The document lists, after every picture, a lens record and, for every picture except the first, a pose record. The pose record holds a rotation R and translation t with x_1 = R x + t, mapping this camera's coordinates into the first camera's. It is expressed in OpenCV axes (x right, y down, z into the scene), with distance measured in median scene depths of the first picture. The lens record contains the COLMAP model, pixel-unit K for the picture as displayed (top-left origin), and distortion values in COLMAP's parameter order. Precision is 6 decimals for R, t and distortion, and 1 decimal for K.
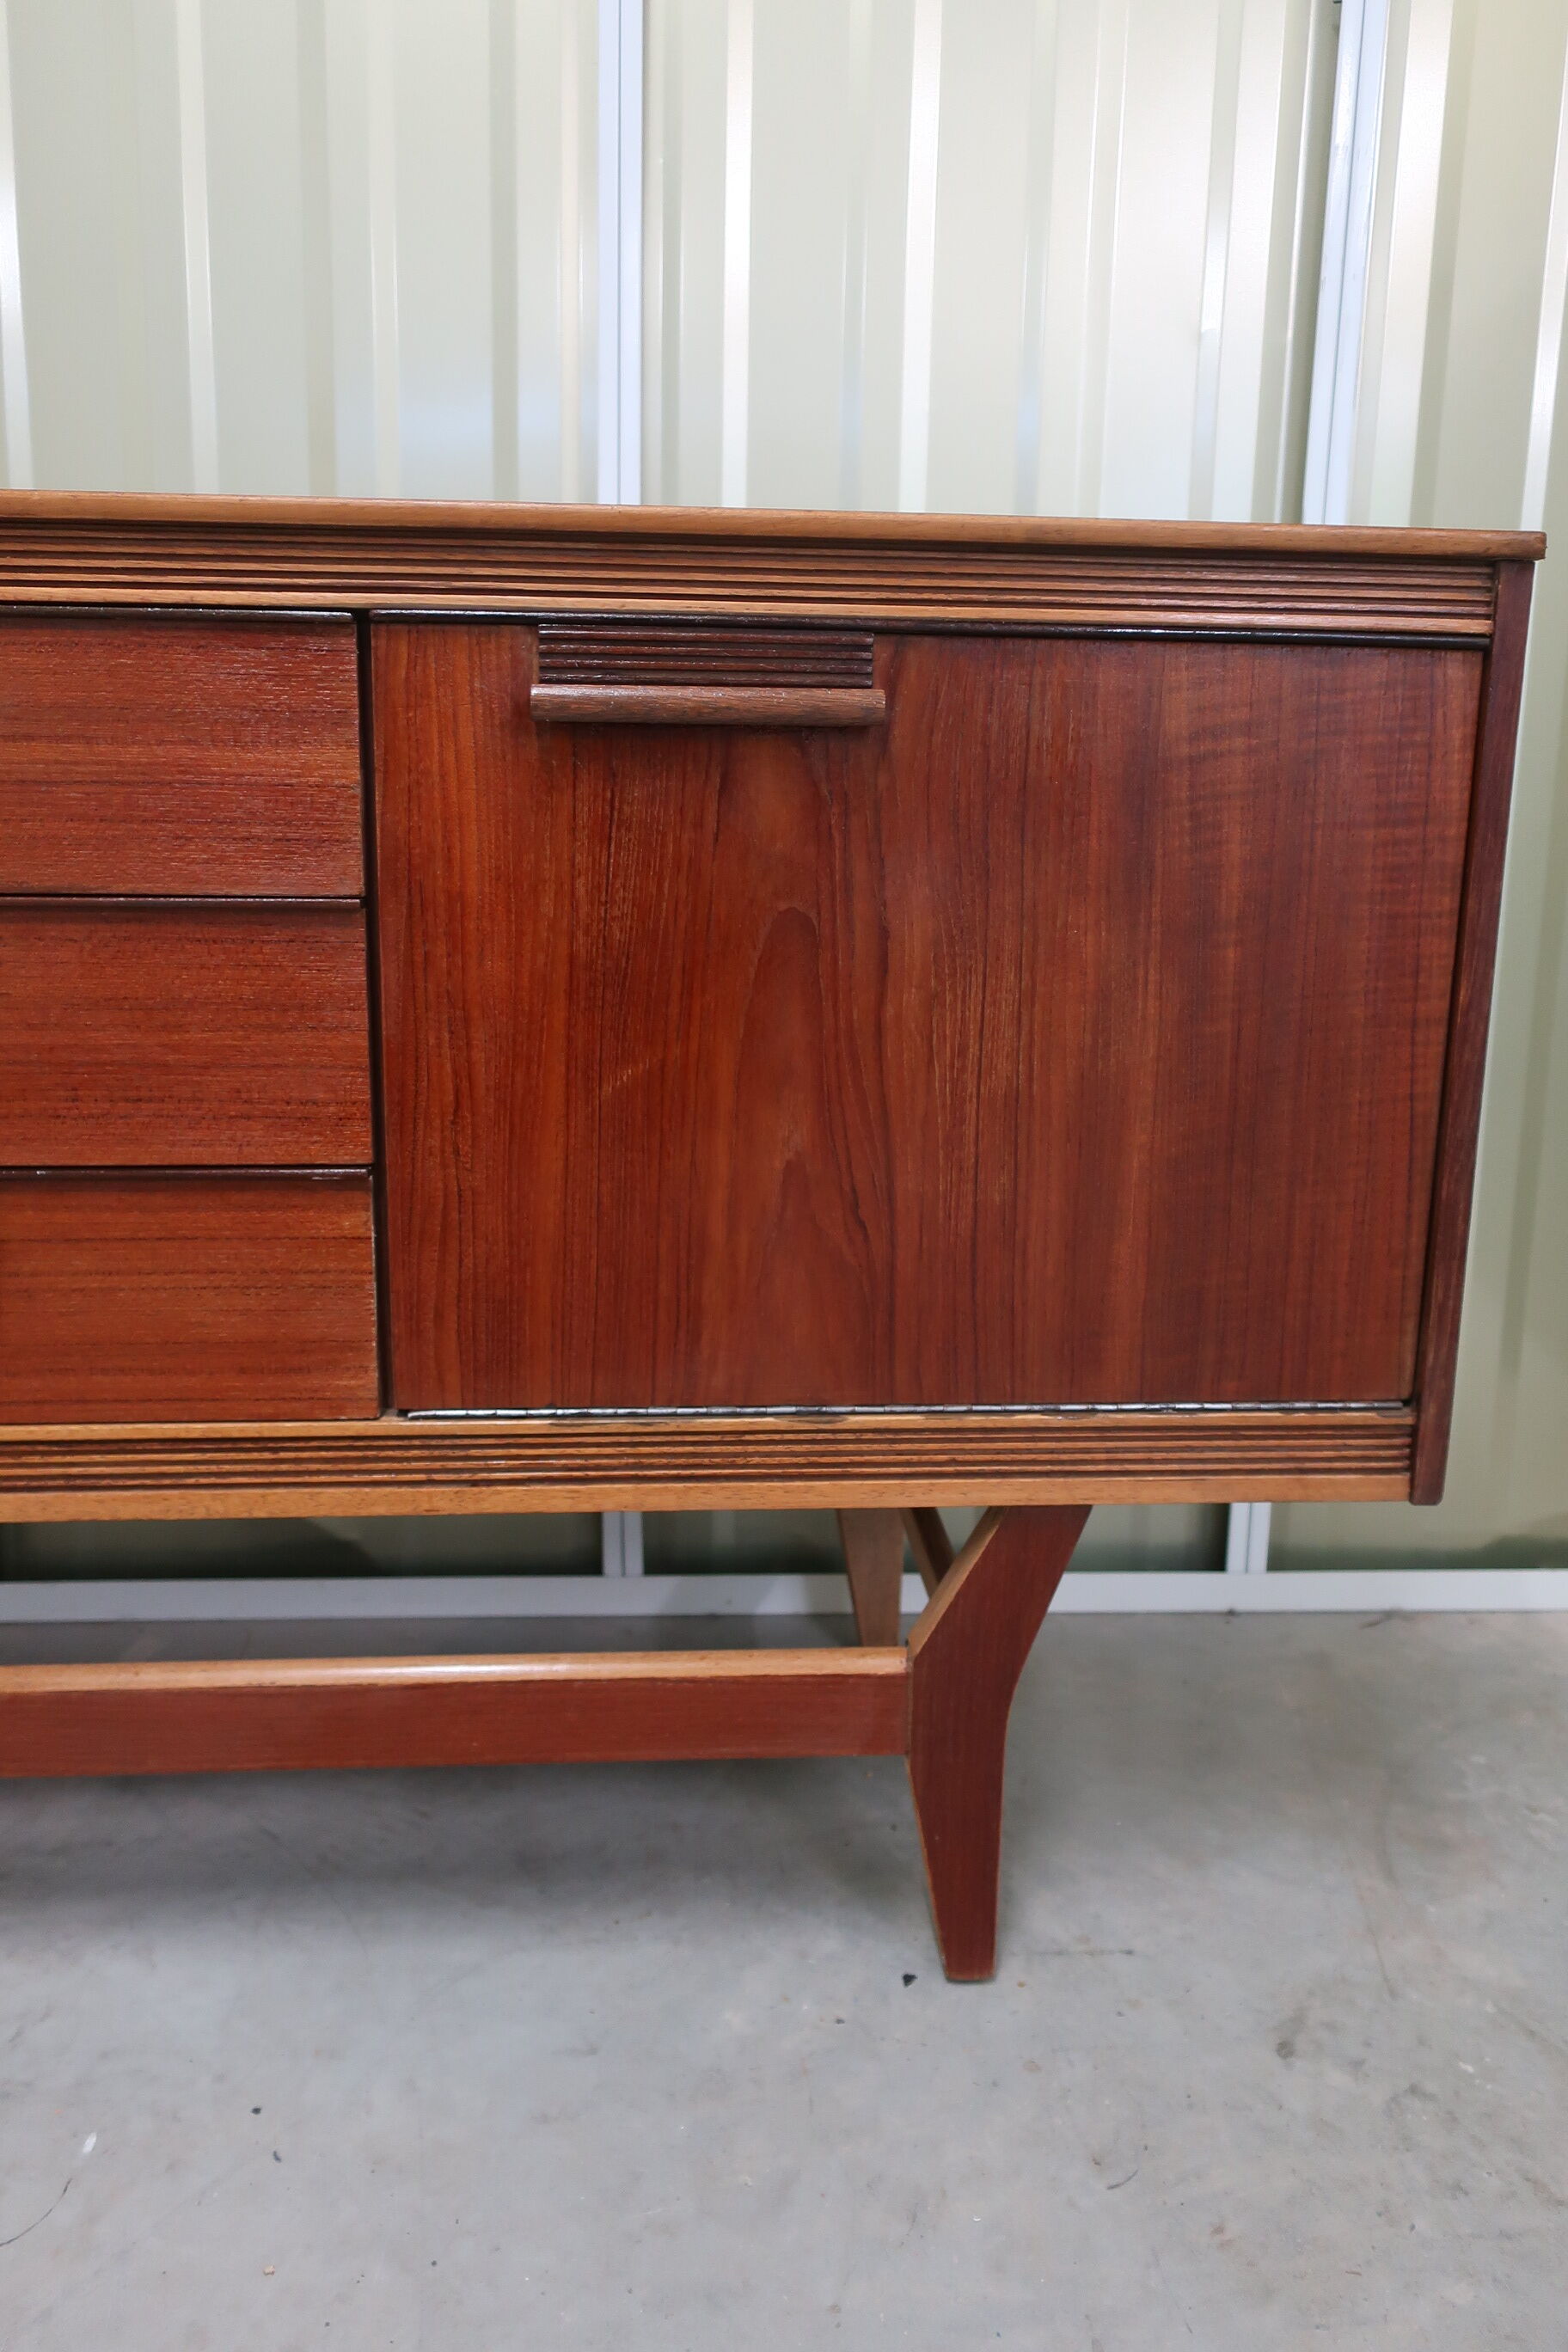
lens RADIAL K [[1844.7, 0, 777.4], [0, 1844.7, 1177.5], [0, 0, 1]] dist [0.005653, 0.006240]
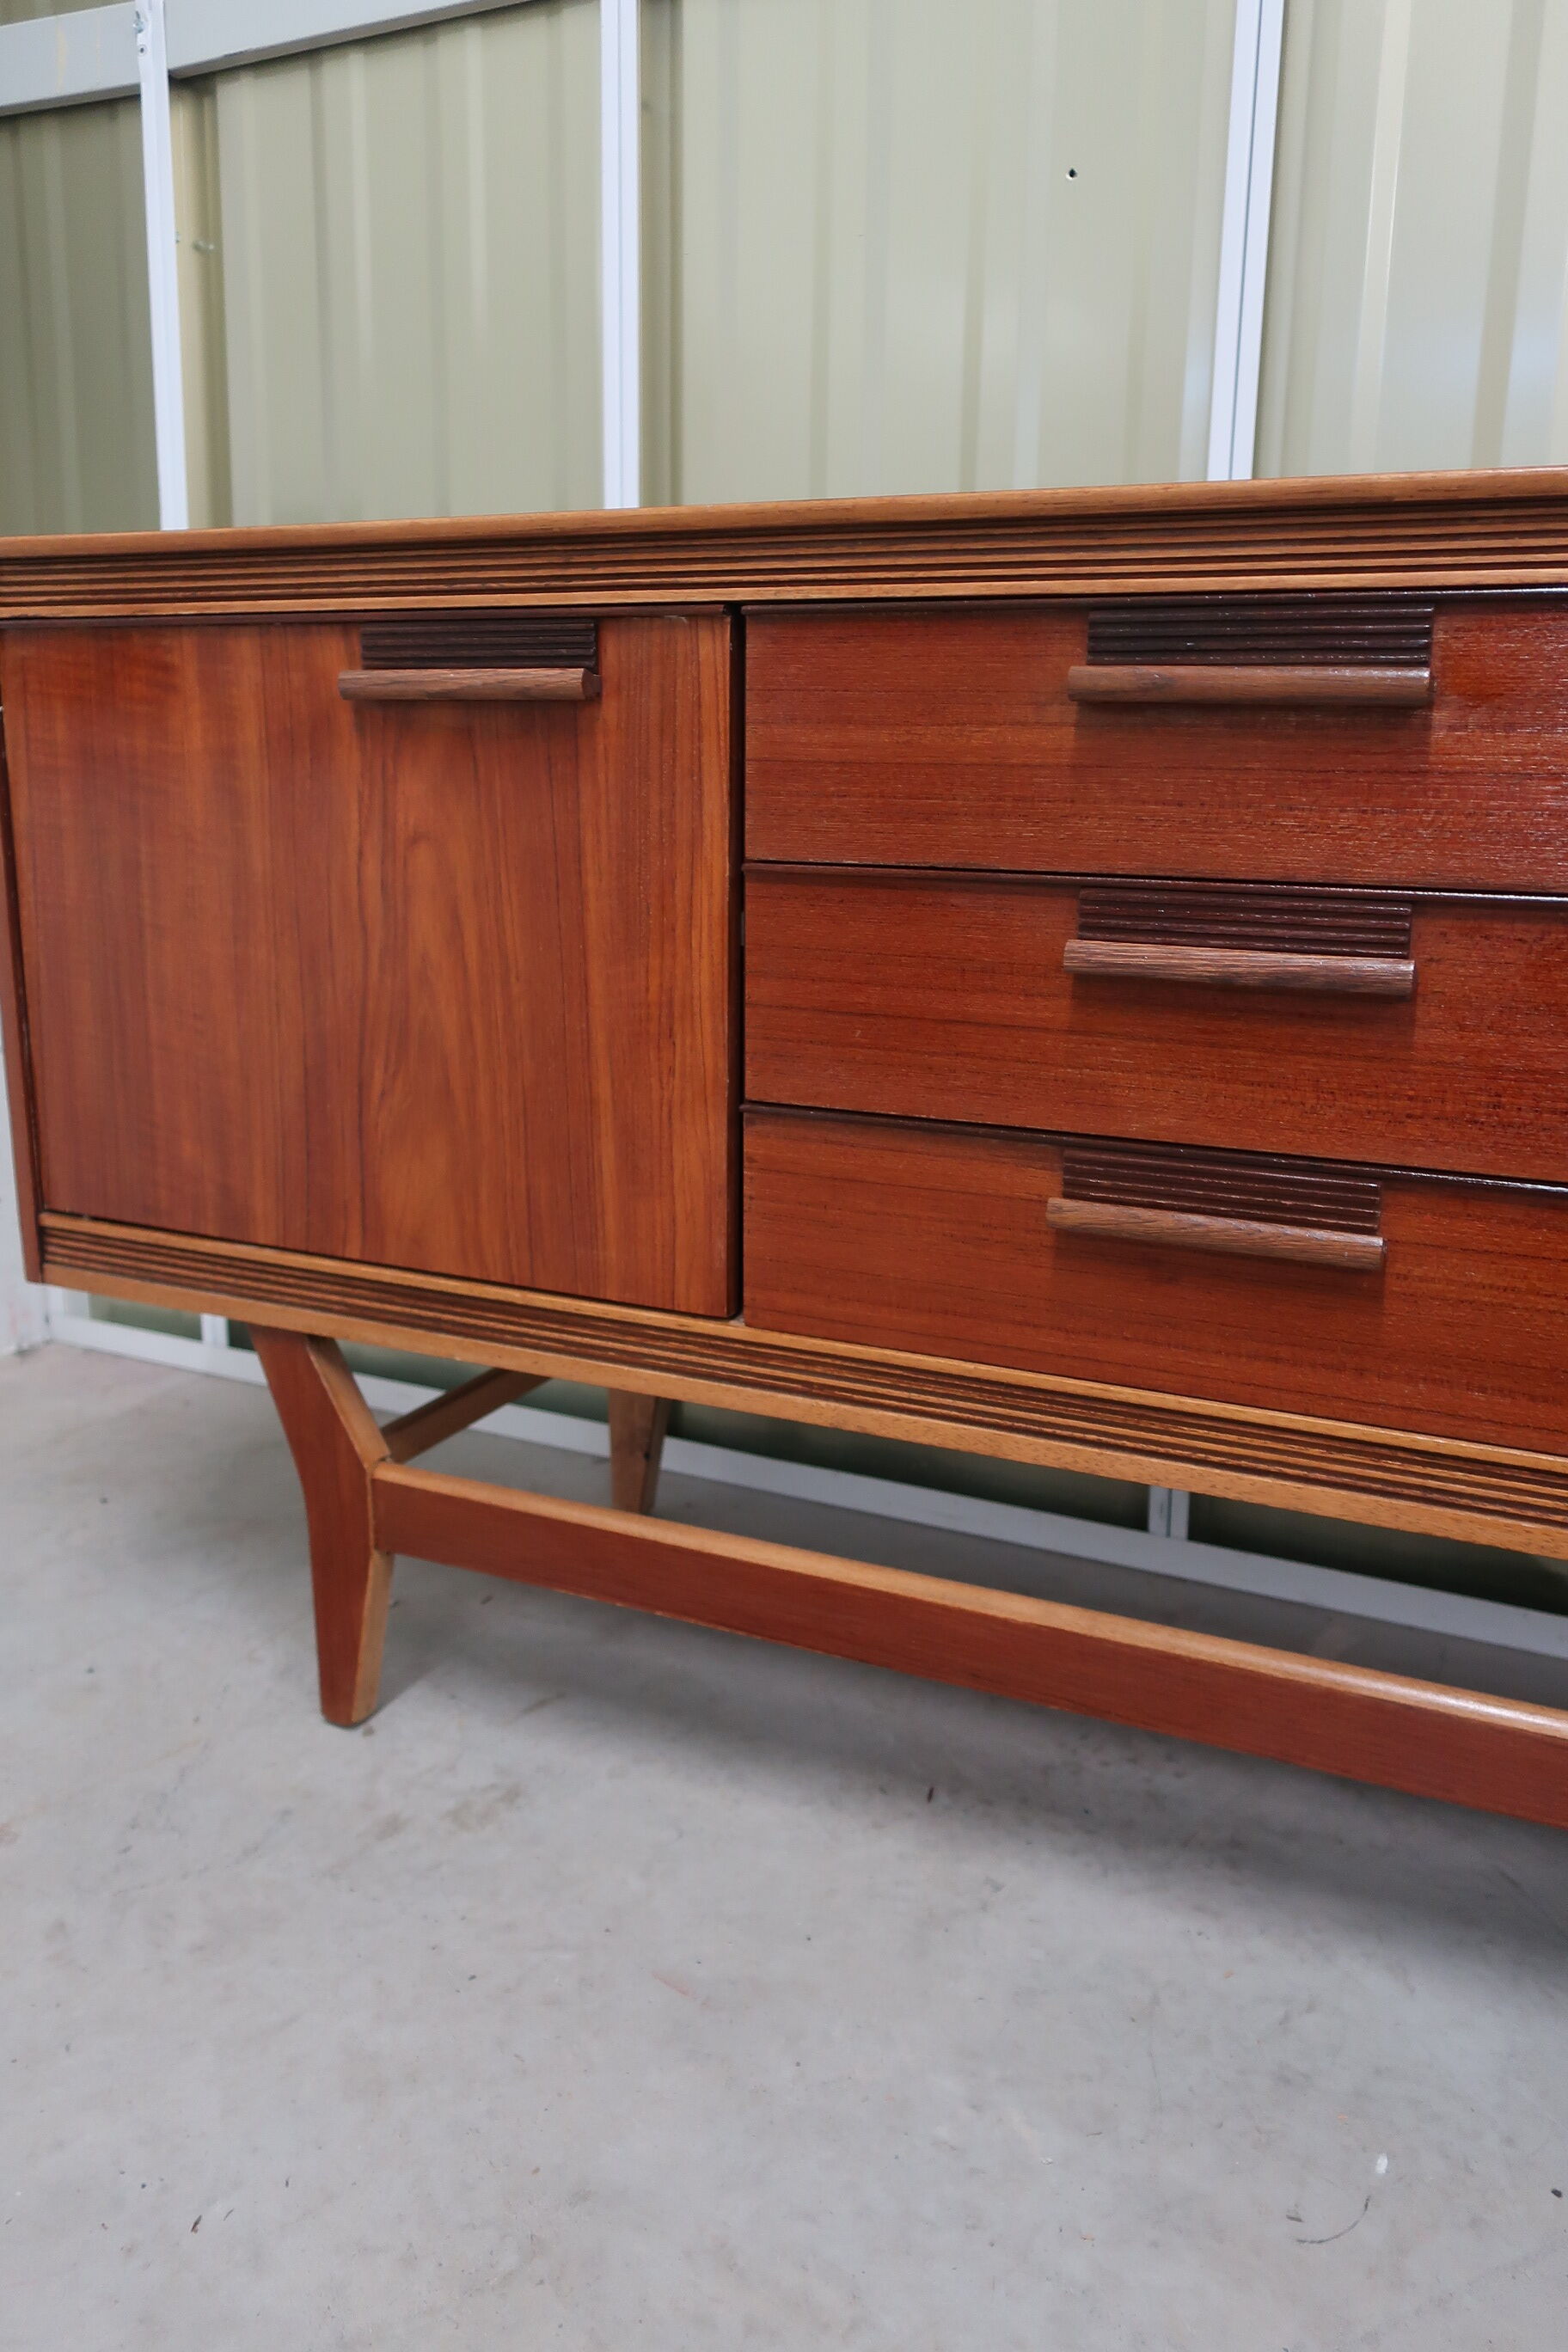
lens RADIAL K [[1850.5, 0, 784.0], [0, 1850.5, 1176.0], [0, 0, 1]] dist [-0.000135, 0.002349]
pose [[0.869380, 0.103986, -0.483080, -0.224976], [-0.093499, 0.994564, 0.045819, -0.014738], [0.485218, 0.005334, 0.874377, -0.017057]]
